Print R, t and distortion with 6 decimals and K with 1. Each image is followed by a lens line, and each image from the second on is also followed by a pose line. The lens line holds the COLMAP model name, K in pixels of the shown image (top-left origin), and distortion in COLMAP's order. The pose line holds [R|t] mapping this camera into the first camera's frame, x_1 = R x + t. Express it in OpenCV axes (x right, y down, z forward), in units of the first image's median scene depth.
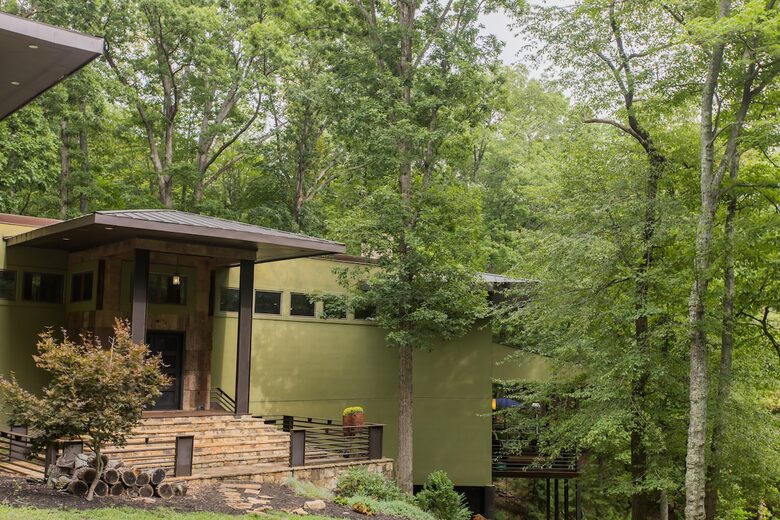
lens RADIAL K [[885.1, 0, 390.0], [0, 885.1, 260.0], [0, 0, 1]] dist [0.000617, -0.000433]
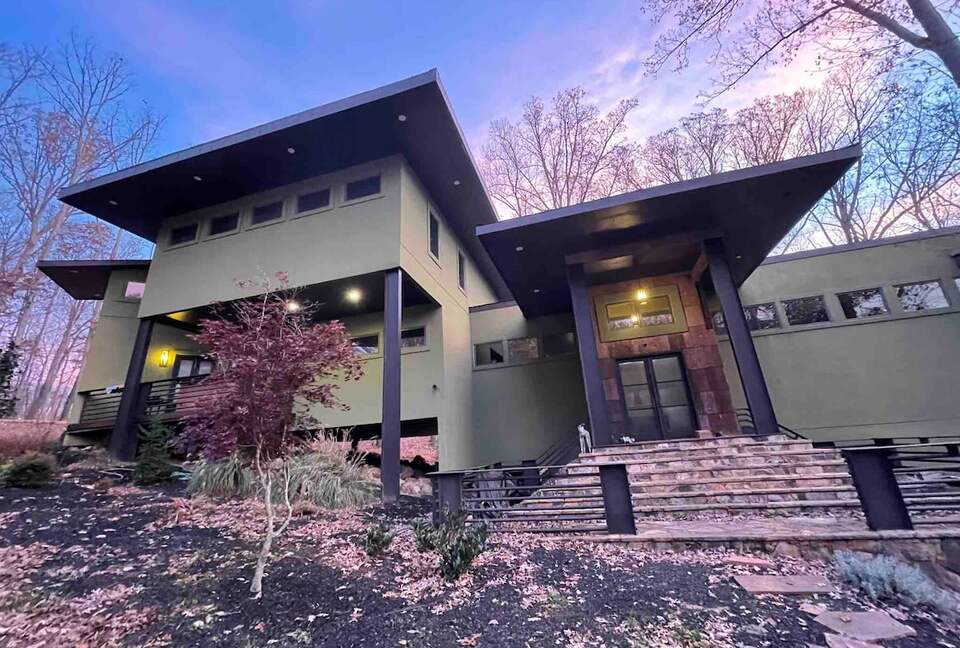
lens RADIAL K [[390.2, 0, 480.0], [0, 390.2, 324.0], [0, 0, 1]] dist [-0.000201, -0.000120]
pose [[0.561775, -0.305172, -0.768946, -0.032918], [0.162745, 0.952080, -0.258955, 0.140100], [0.811124, 0.020332, 0.584520, 0.663694]]
